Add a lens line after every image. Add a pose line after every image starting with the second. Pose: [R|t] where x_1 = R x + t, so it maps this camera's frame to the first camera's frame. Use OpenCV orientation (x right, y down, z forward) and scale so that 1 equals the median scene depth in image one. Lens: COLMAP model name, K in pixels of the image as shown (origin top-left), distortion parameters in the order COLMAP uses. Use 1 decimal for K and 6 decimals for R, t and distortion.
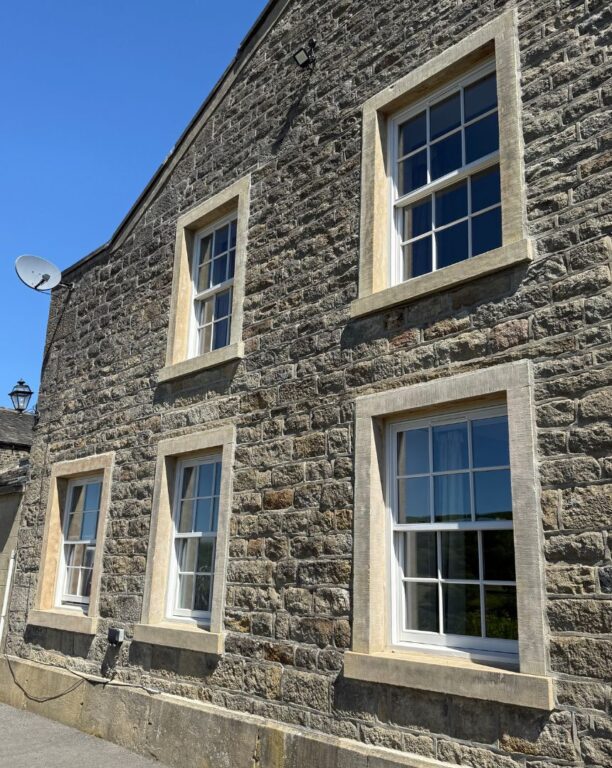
lens RADIAL K [[723.4, 0, 306.0], [0, 723.4, 384.0], [0, 0, 1]] dist [0.141739, -0.291648]
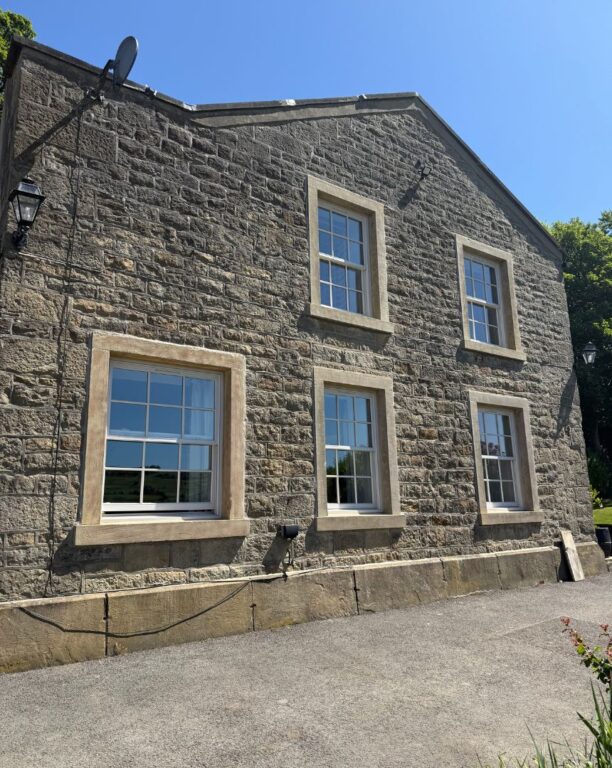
lens RADIAL K [[550.8, 0, 306.0], [0, 550.8, 384.0], [0, 0, 1]] dist [0.068323, -0.002678]
pose [[0.119117, 0.178162, 0.976765, -1.319374], [-0.236758, 0.960487, -0.146320, 0.296915], [-0.964239, -0.213828, 0.156591, 1.075704]]
